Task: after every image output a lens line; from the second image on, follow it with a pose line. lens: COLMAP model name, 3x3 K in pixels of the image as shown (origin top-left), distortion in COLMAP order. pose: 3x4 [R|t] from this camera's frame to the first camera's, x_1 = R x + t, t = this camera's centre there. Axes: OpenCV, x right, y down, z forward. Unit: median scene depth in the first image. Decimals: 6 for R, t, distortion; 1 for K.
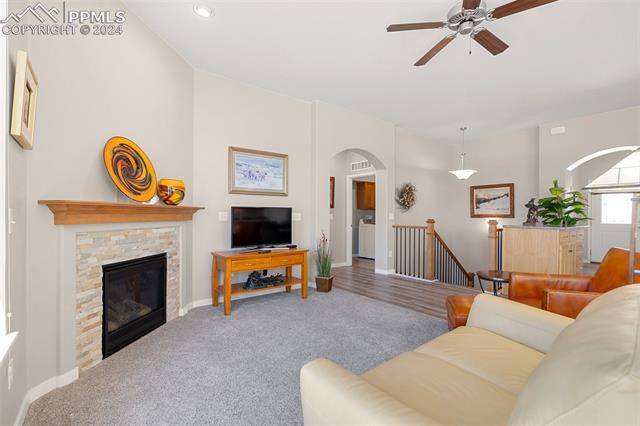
lens RADIAL K [[293.6, 0, 321.3], [0, 293.6, 216.0], [0, 0, 1]] dist [-0.003771, 0.001563]
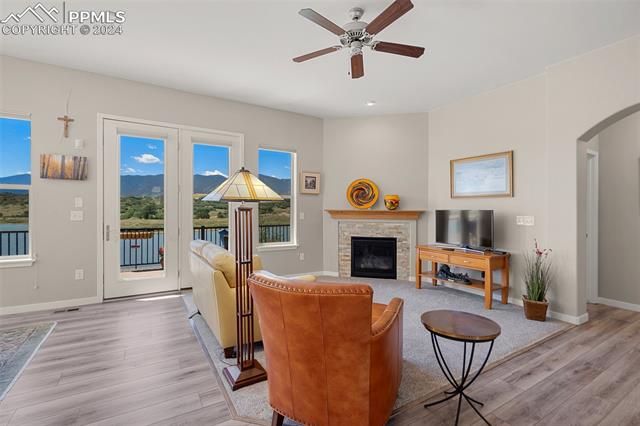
lens RADIAL K [[293.6, 0, 317.6], [0, 293.6, 211.7], [0, 0, 1]] dist [-0.003771, 0.001563]
pose [[-0.125097, 0.002866, -0.992140, 1.328458], [-0.013770, 0.999894, 0.004625, -0.030081], [0.992049, 0.014241, -0.125045, 0.834376]]
